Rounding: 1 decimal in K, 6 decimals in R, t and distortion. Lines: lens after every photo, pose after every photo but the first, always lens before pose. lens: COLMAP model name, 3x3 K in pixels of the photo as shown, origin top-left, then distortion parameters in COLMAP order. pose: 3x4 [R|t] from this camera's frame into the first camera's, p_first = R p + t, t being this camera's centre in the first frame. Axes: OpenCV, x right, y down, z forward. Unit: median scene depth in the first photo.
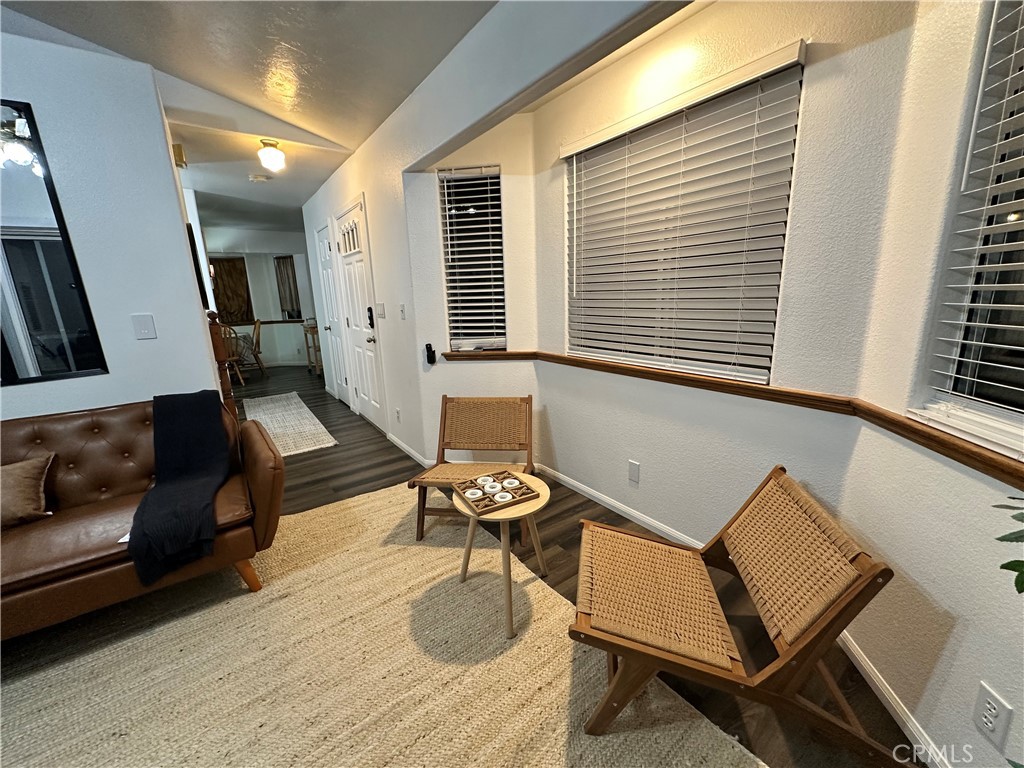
lens RADIAL K [[413.7, 0, 509.2], [0, 413.7, 382.0], [0, 0, 1]] dist [-0.001736, -0.000513]
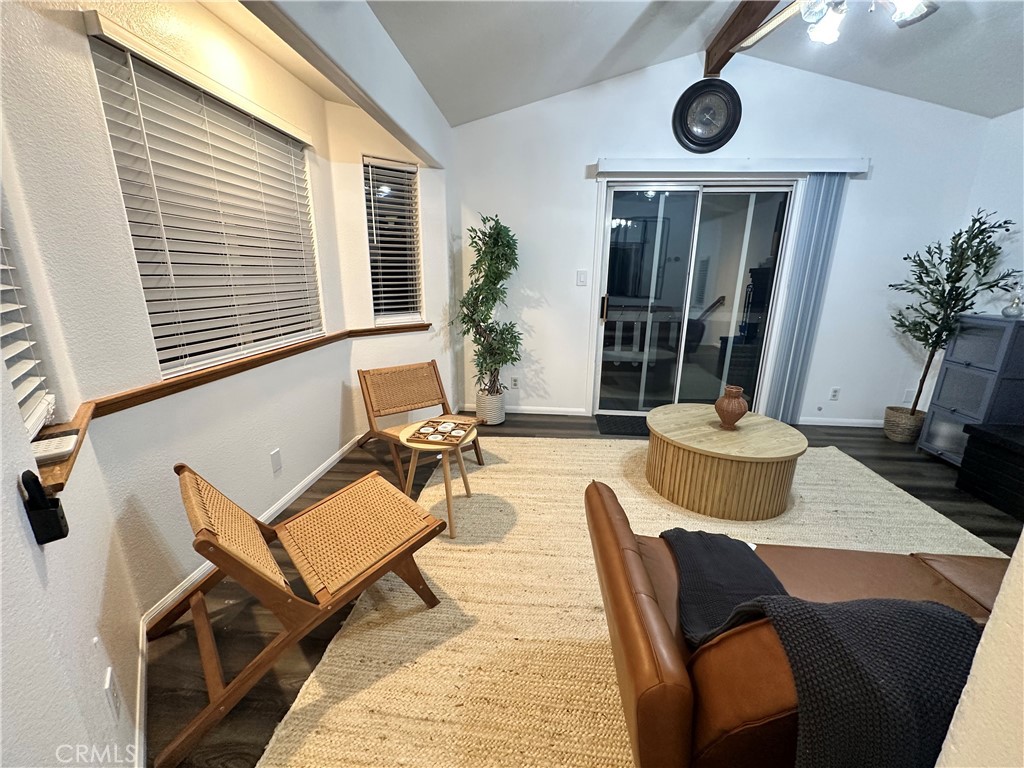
lens RADIAL K [[413.7, 0, 507.7], [0, 413.7, 383.6], [0, 0, 1]] dist [-0.001736, -0.000513]
pose [[-0.757861, -0.140433, 0.637123, -0.693998], [0.156932, 0.908647, 0.386953, -0.237212], [-0.633261, 0.393242, -0.666590, 1.183409]]
